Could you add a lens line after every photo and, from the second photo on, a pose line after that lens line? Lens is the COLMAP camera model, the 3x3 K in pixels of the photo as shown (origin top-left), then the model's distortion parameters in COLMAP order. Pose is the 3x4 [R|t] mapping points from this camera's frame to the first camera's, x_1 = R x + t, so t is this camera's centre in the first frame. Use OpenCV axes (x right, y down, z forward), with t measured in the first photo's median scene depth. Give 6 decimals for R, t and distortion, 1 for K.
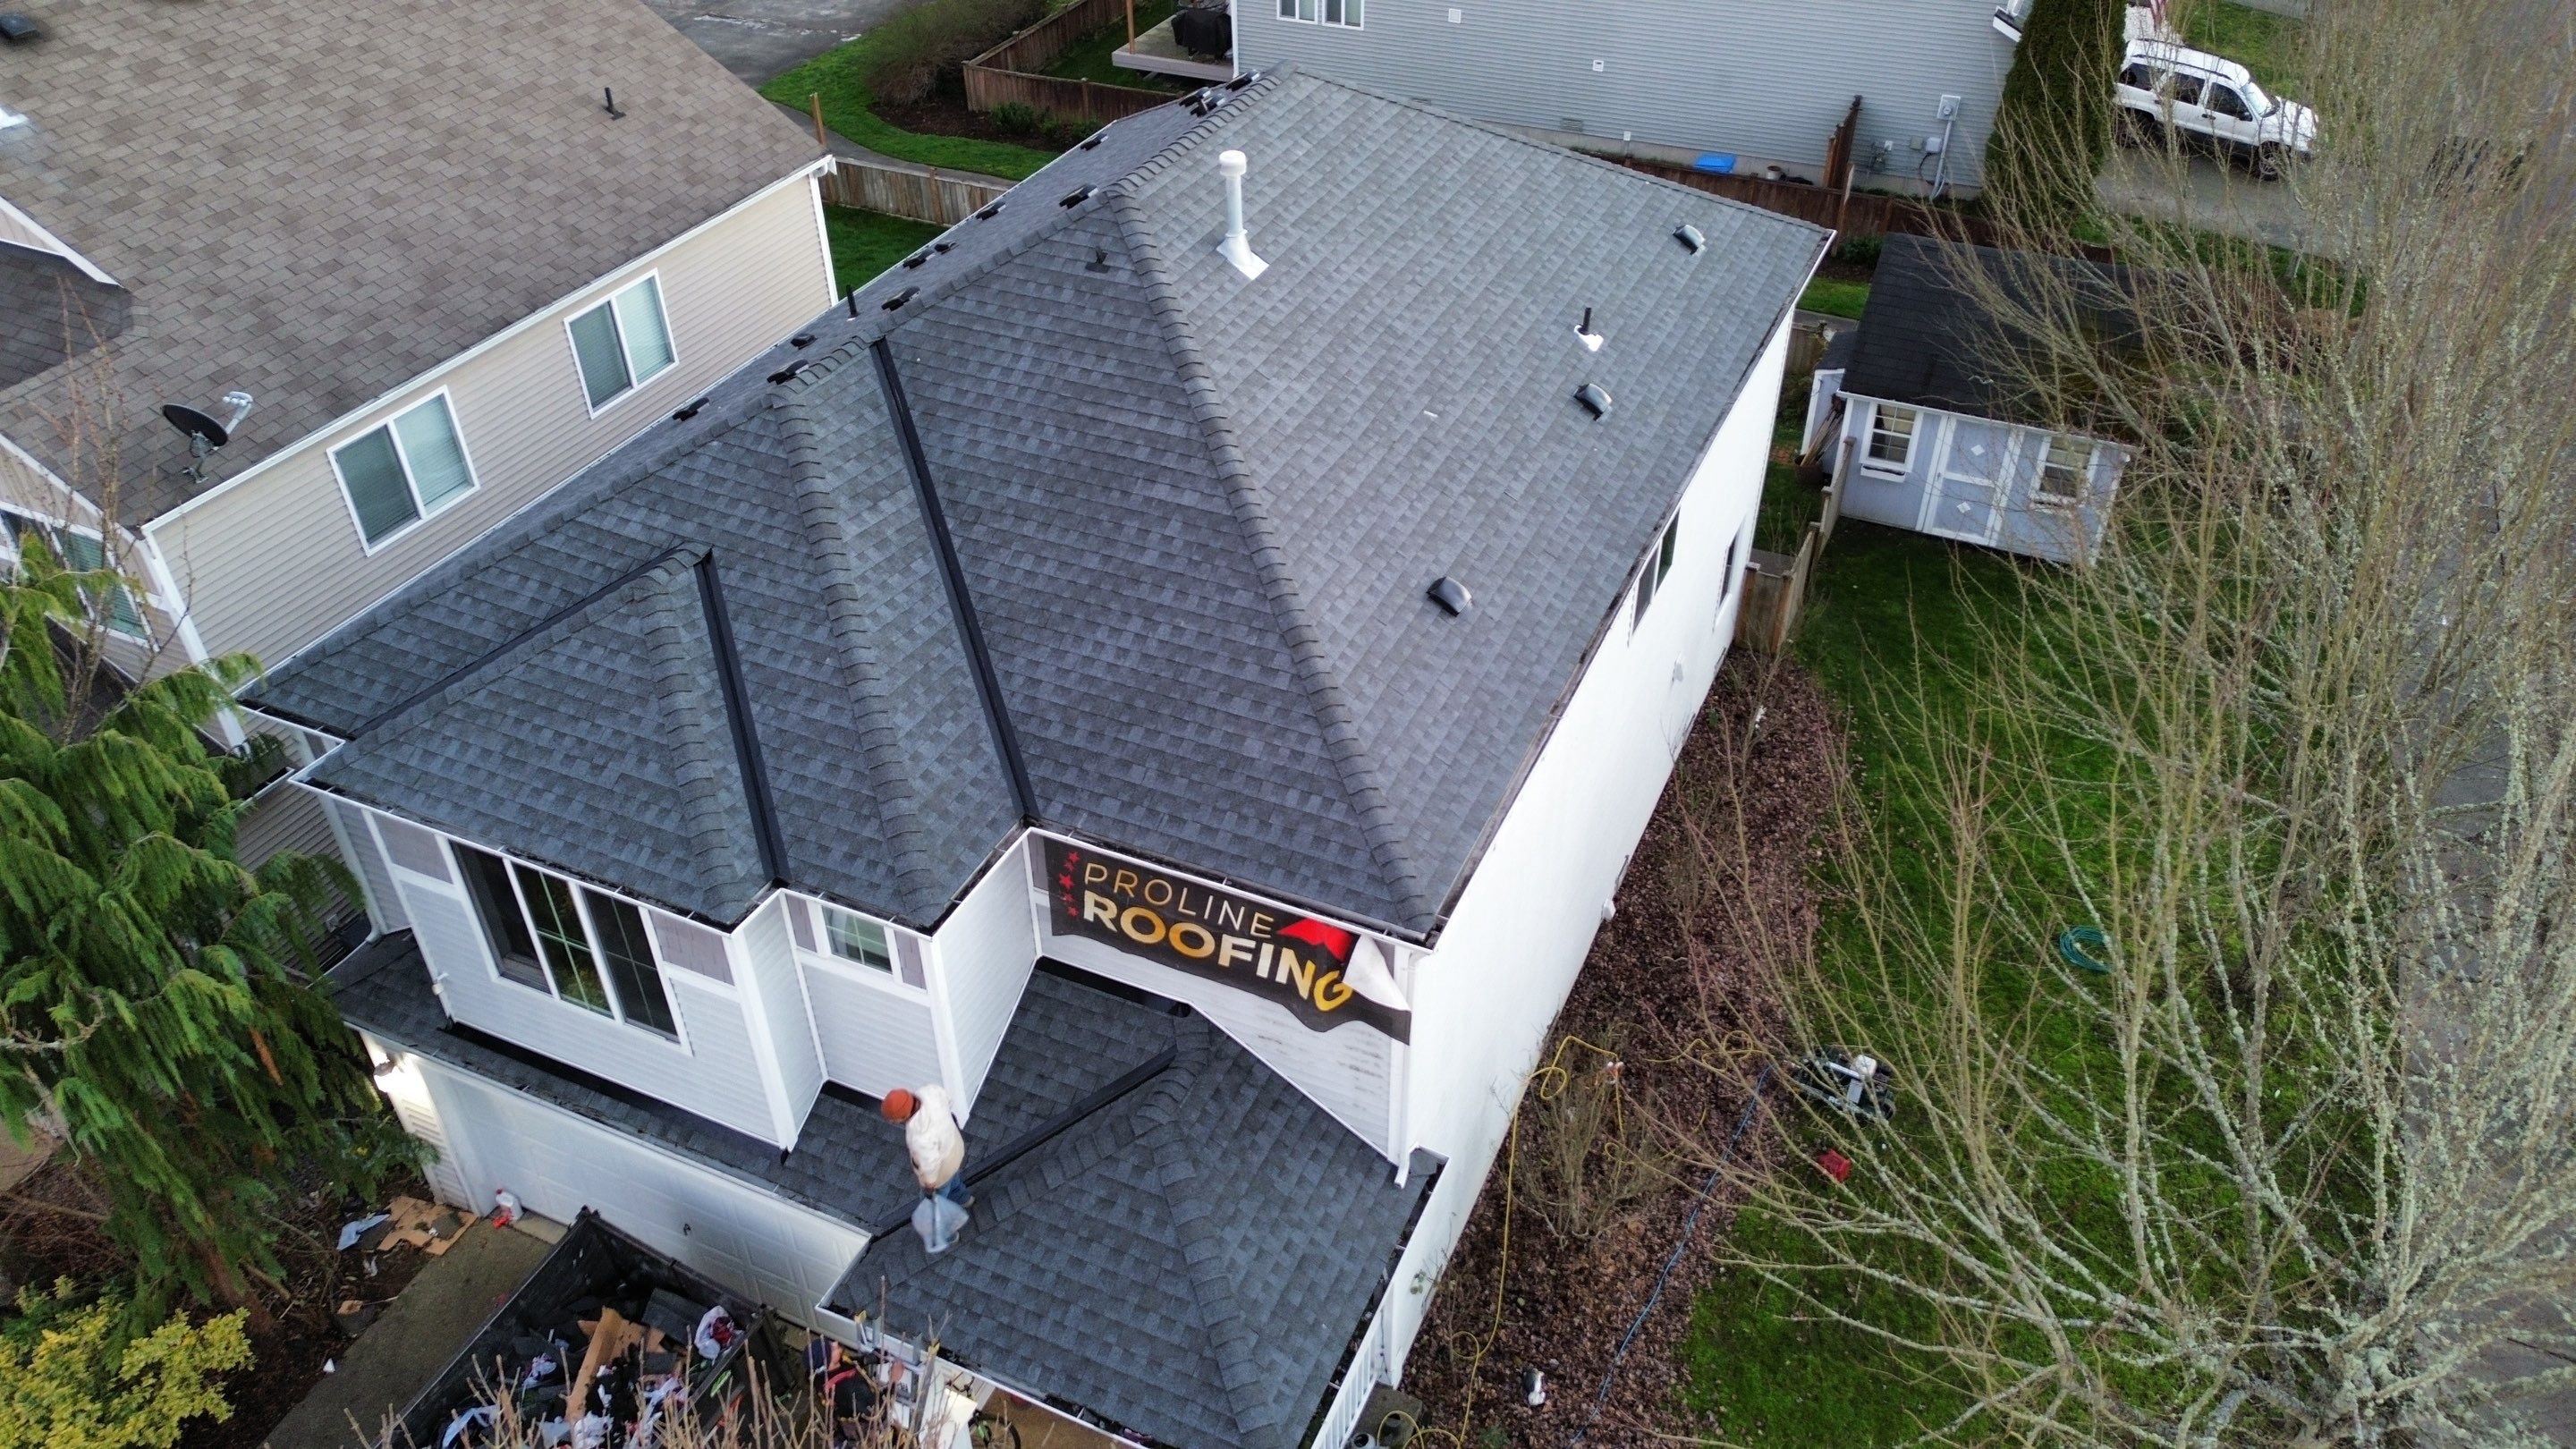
lens RADIAL K [[1823.3, 0, 1286.3], [0, 1823.3, 726.2], [0, 0, 1]] dist [0.109876, -0.107121]
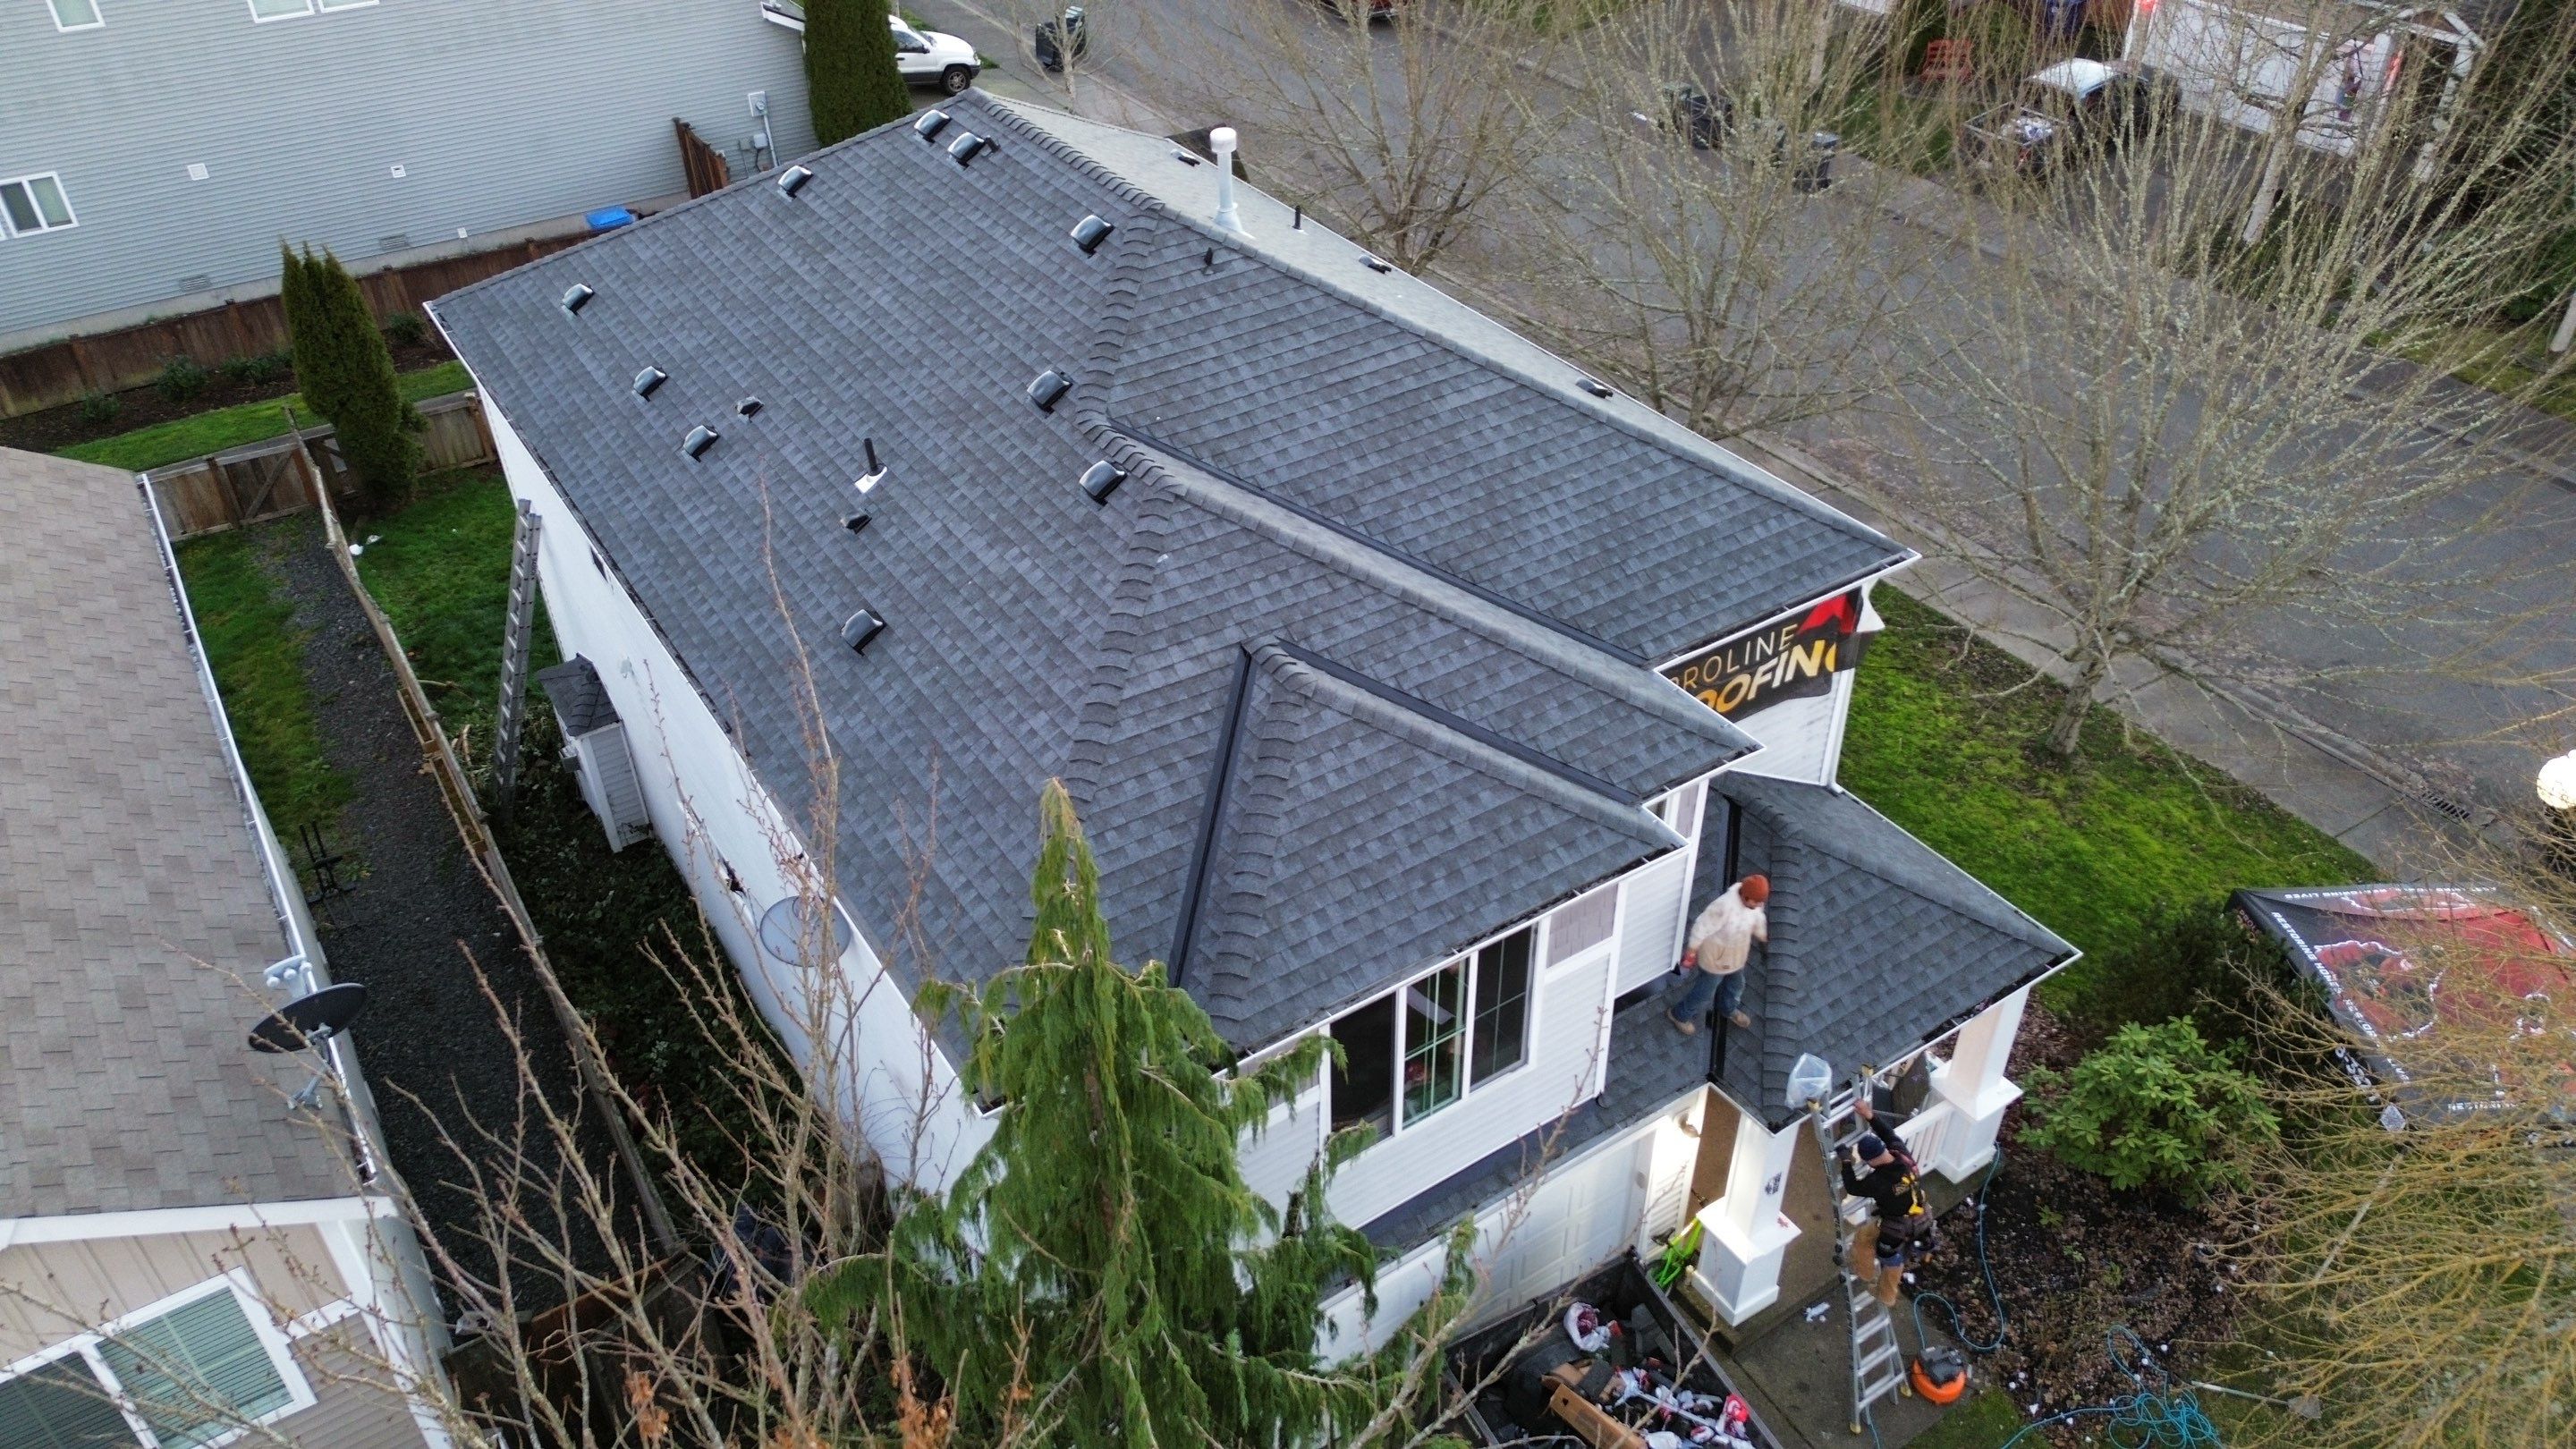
lens RADIAL K [[1830.7, 0, 1286.9], [0, 1830.7, 722.7], [0, 0, 1]] dist [0.092850, -0.078351]
pose [[0.531598, -0.503028, 0.681445, -0.730187], [0.521931, 0.828187, 0.204189, -0.185373], [-0.667077, 0.247121, 0.702809, 0.259205]]
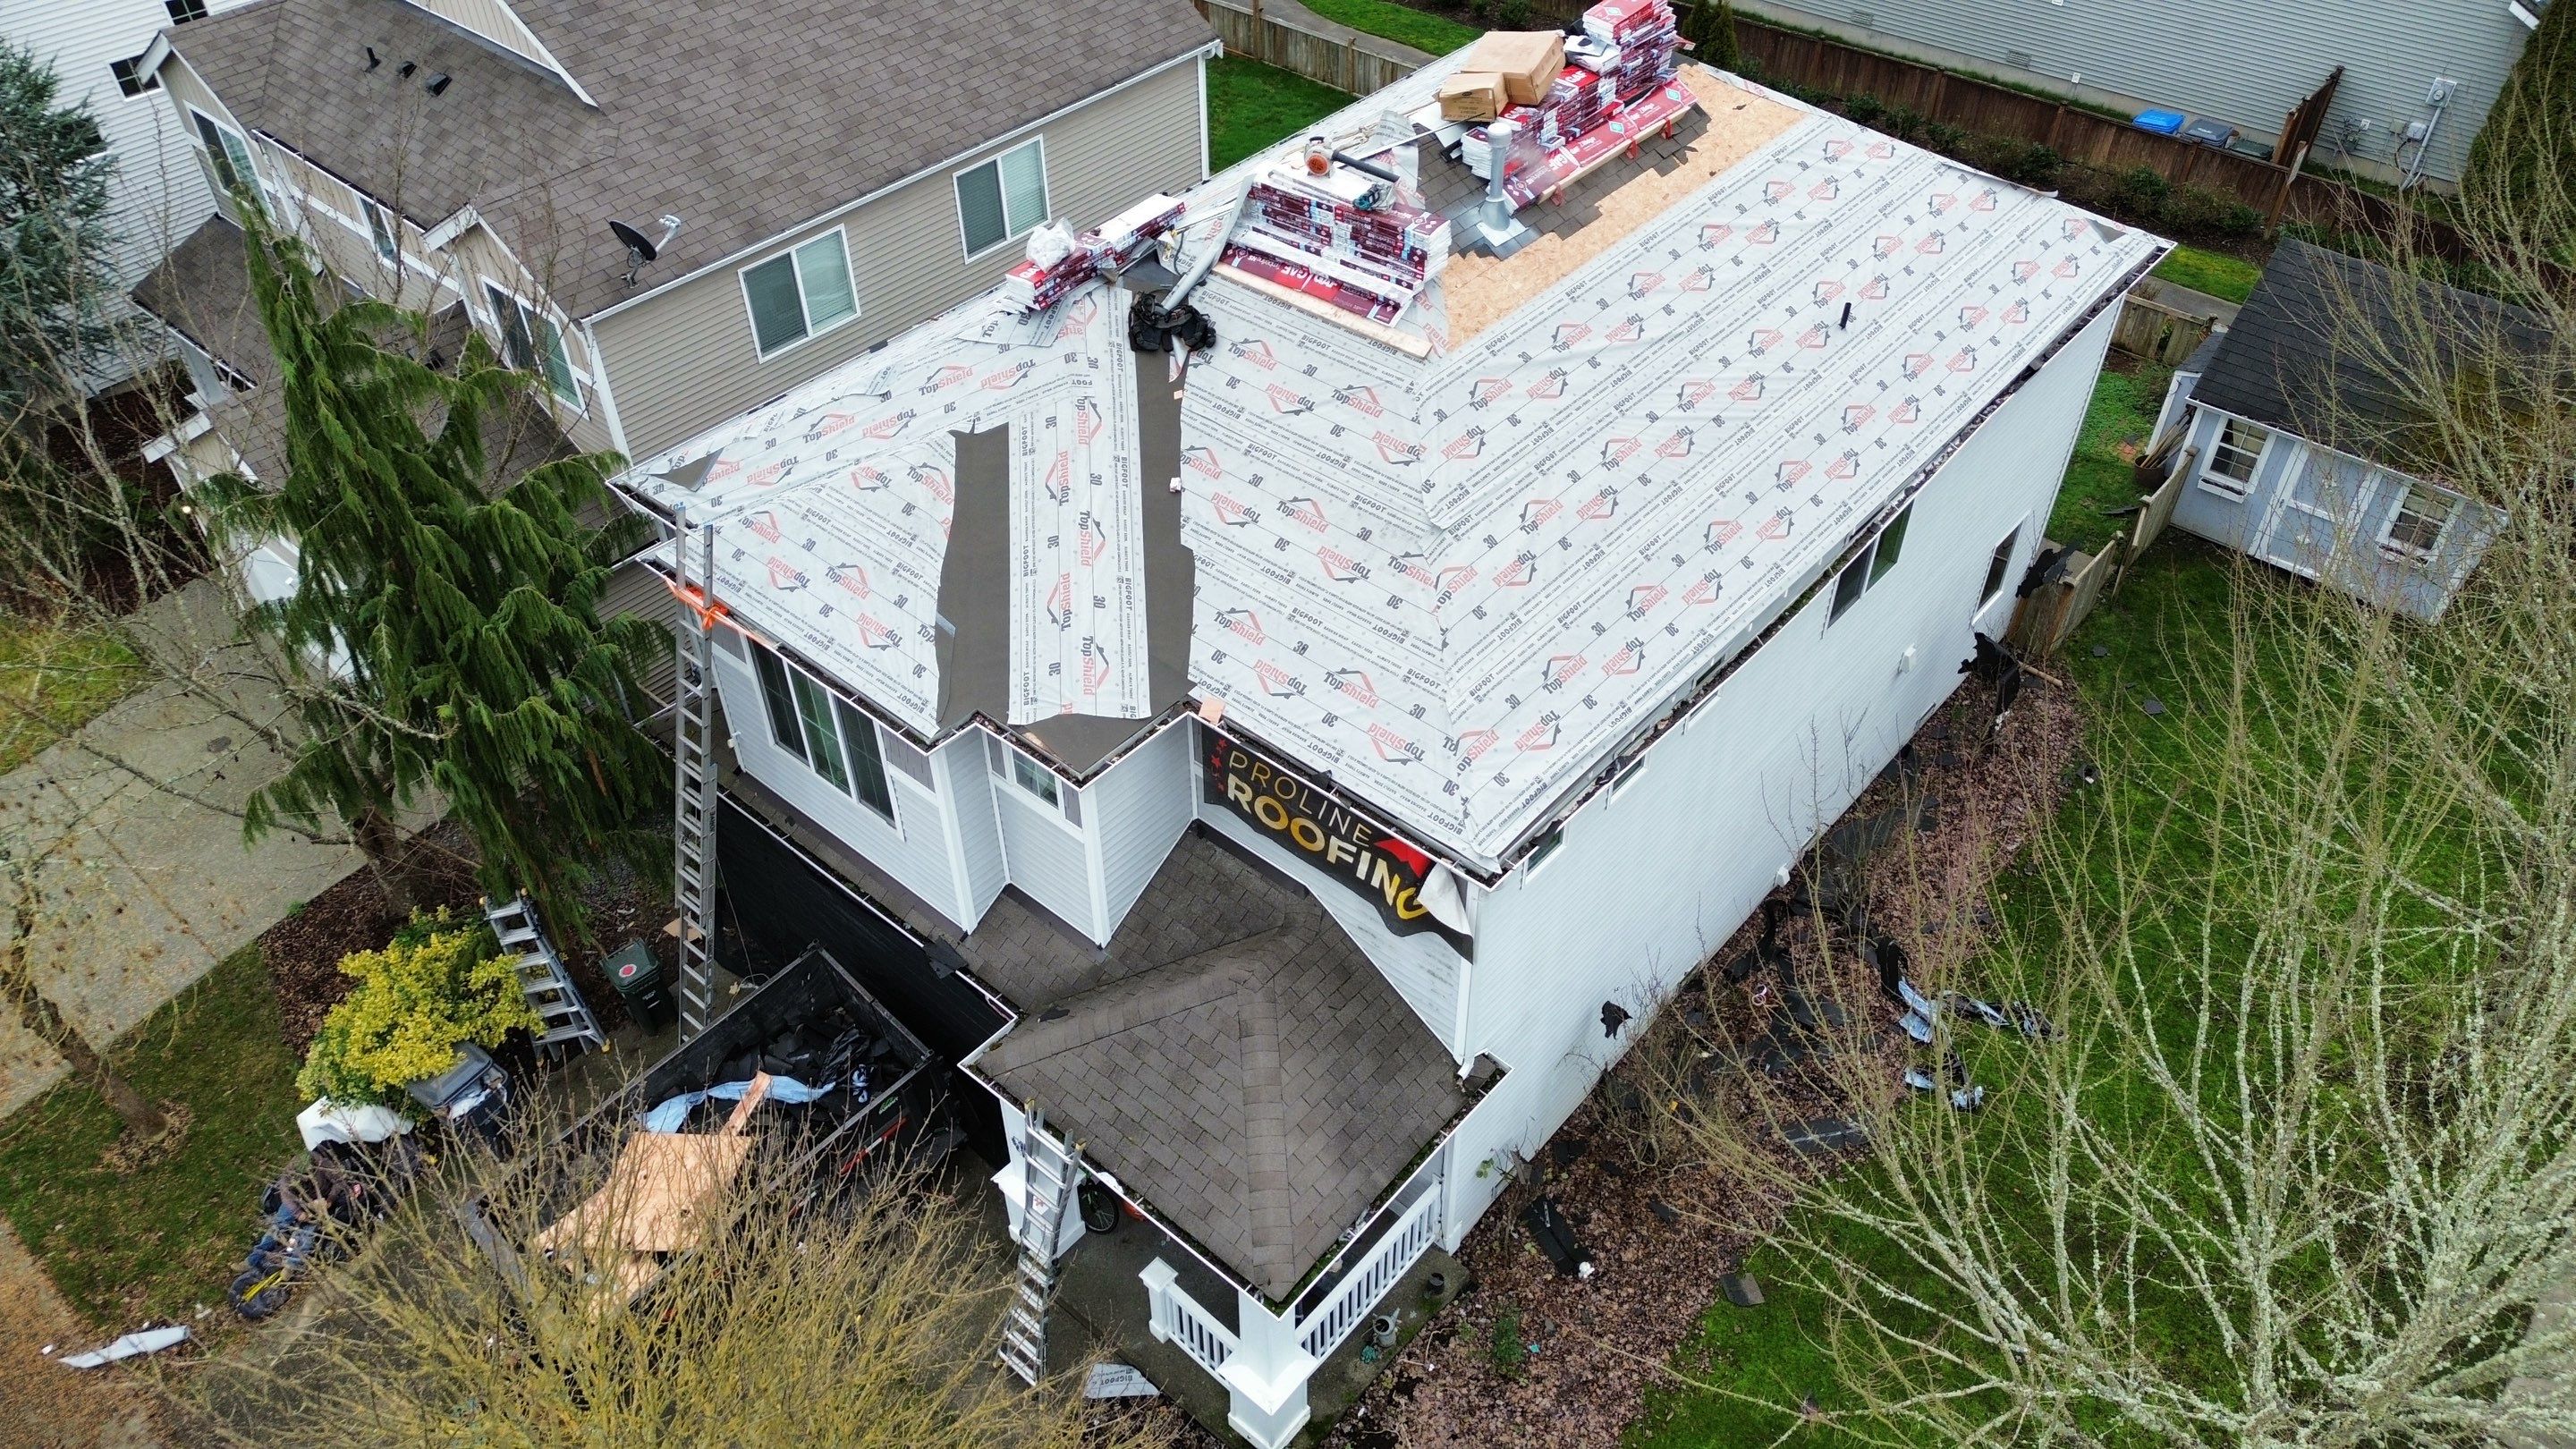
lens RADIAL K [[1823.3, 0, 1286.3], [0, 1823.3, 726.2], [0, 0, 1]] dist [0.109876, -0.107121]
pose [[0.958763, 0.194534, -0.207196, 0.119512], [-0.175150, 0.978568, 0.108292, -0.053118], [0.223821, -0.067536, 0.972287, -0.083914]]
